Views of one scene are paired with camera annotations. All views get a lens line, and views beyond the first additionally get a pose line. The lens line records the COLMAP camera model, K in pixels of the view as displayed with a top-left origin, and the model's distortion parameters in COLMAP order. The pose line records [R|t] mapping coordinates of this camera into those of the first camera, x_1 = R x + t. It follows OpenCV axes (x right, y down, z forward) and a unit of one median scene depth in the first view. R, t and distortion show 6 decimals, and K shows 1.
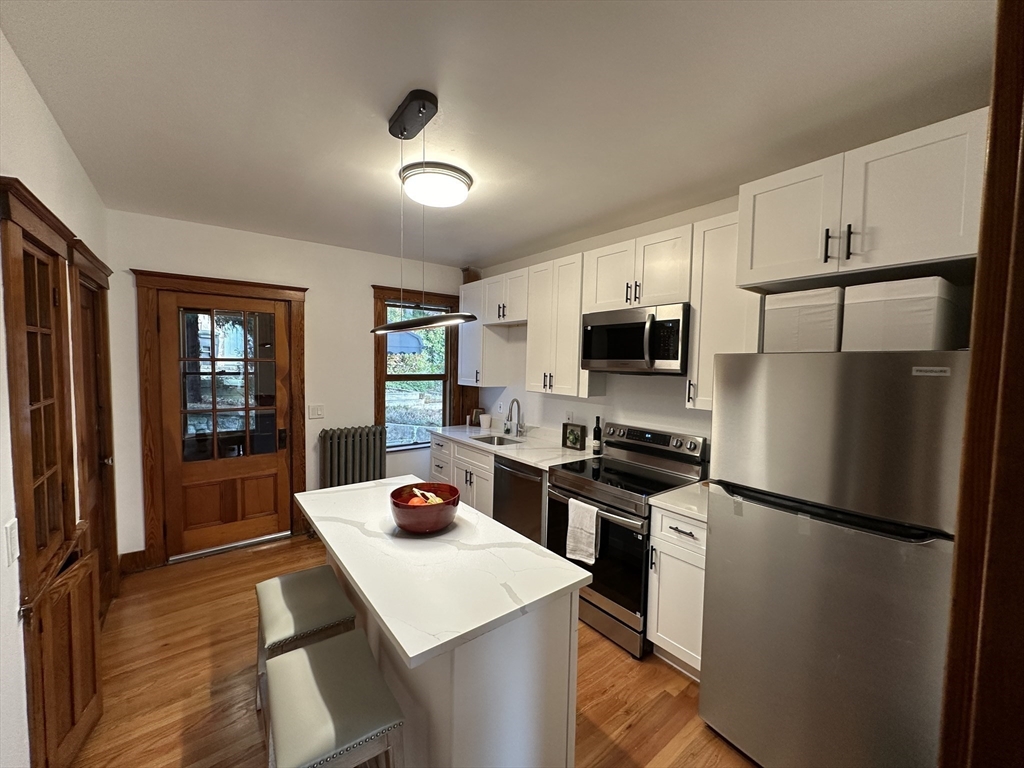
lens RADIAL K [[407.3, 0, 512.0], [0, 407.3, 384.0], [0, 0, 1]] dist [0.000575, 0.000430]
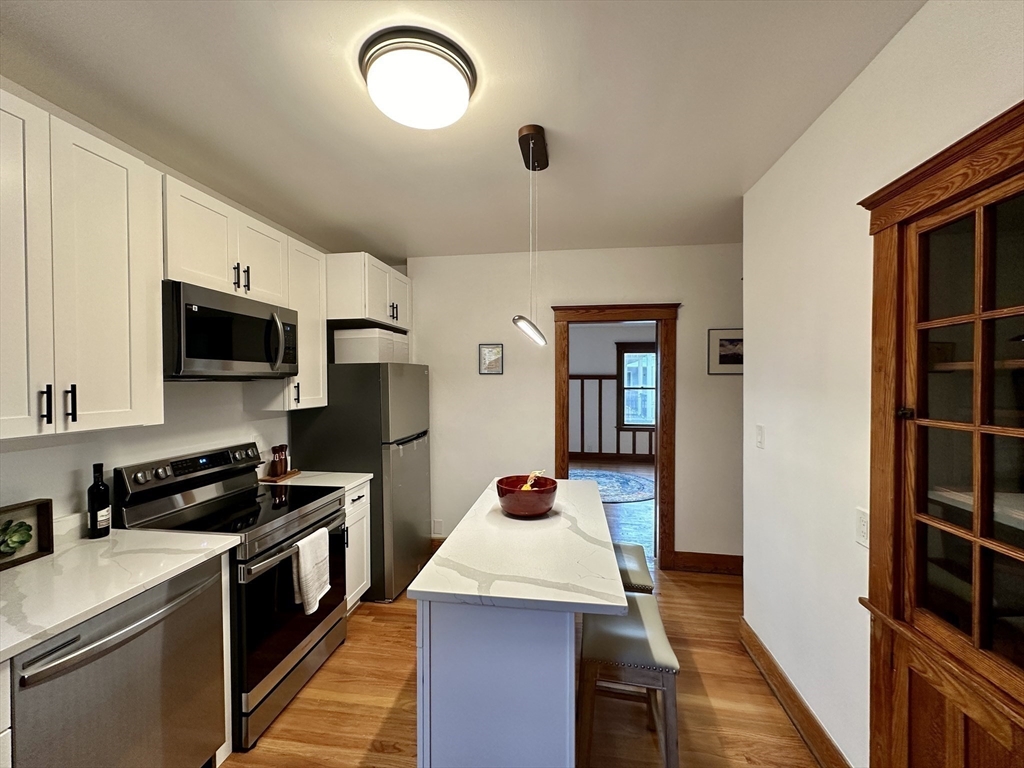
lens RADIAL K [[407.3, 0, 512.0], [0, 407.3, 384.0], [0, 0, 1]] dist [0.000575, 0.000430]
pose [[-0.692518, -0.024879, 0.720971, -0.601991], [0.027141, 0.997799, 0.060501, -0.045837], [-0.720890, 0.061465, -0.690319, 1.086661]]
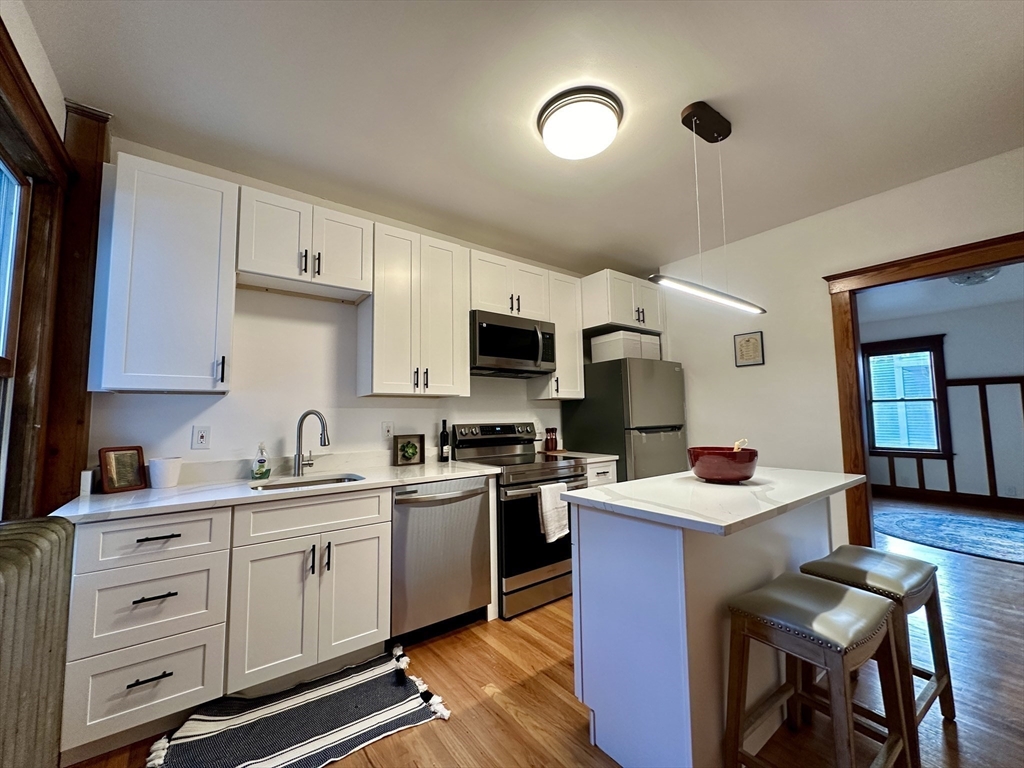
lens RADIAL K [[407.3, 0, 512.0], [0, 407.3, 384.0], [0, 0, 1]] dist [0.000575, 0.000430]
pose [[0.009534, 0.060035, 0.998151, -0.801104], [0.067439, 0.995885, -0.060543, 0.072547], [-0.997678, 0.067891, 0.005446, 0.935255]]
